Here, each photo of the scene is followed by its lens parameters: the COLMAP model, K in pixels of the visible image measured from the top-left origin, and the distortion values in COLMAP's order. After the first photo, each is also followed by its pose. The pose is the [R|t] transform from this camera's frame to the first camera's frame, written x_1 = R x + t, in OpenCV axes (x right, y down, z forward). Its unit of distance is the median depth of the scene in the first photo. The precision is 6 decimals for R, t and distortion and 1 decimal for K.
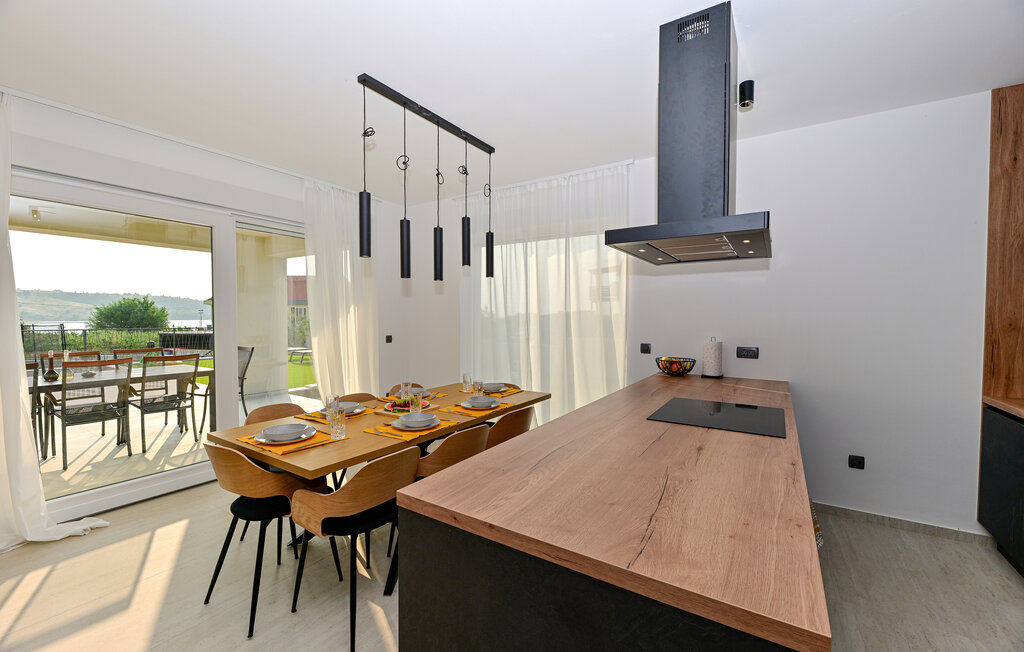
lens RADIAL K [[421.0, 0, 512.0], [0, 421.0, 326.0], [0, 0, 1]] dist [-0.001146, -0.003292]
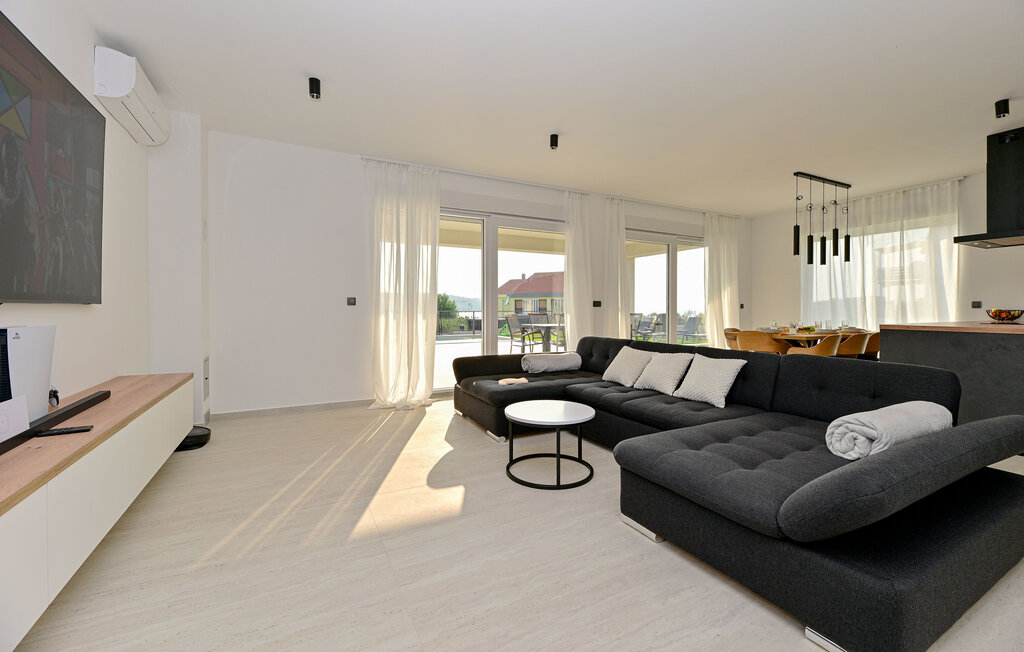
lens RADIAL K [[424.3, 0, 522.4], [0, 424.3, 314.5], [0, 0, 1]] dist [0.024979, -0.012149]
pose [[0.879640, 0.000803, -0.475639, -0.382137], [-0.004367, 0.999970, -0.006389, 0.112907], [0.475619, 0.007697, 0.879618, -1.127660]]
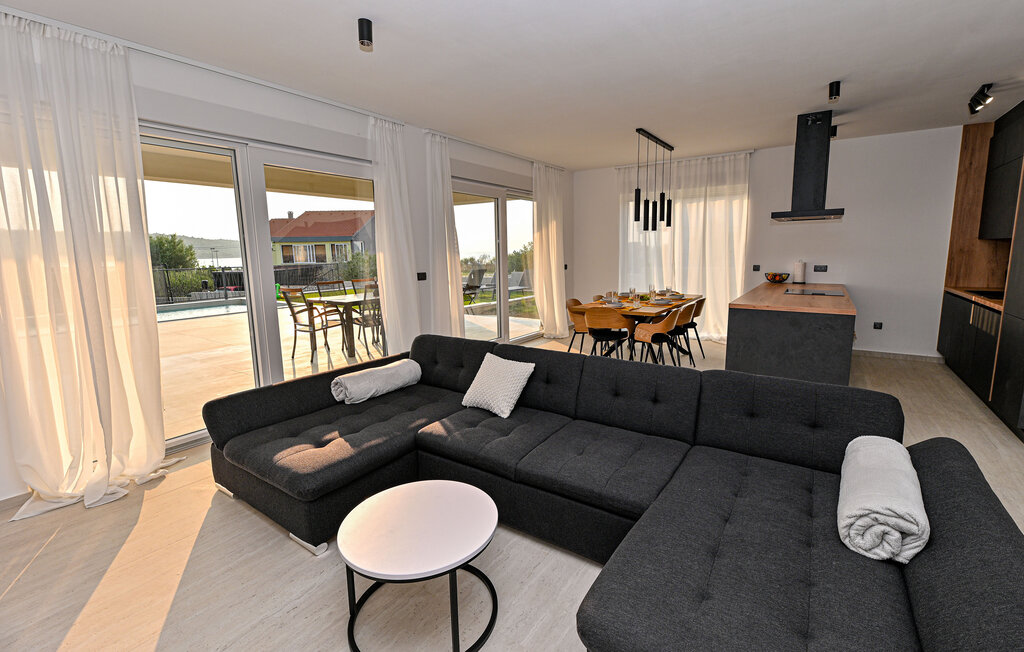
lens RADIAL K [[454.0, 0, 535.1], [0, 454.0, 319.6], [0, 0, 1]] dist [0.000157, 0.000031]
pose [[0.999814, -0.016435, -0.010054, -0.582636], [0.017604, 0.991355, 0.130022, 0.008298], [0.007830, -0.130174, 0.991460, -0.863724]]
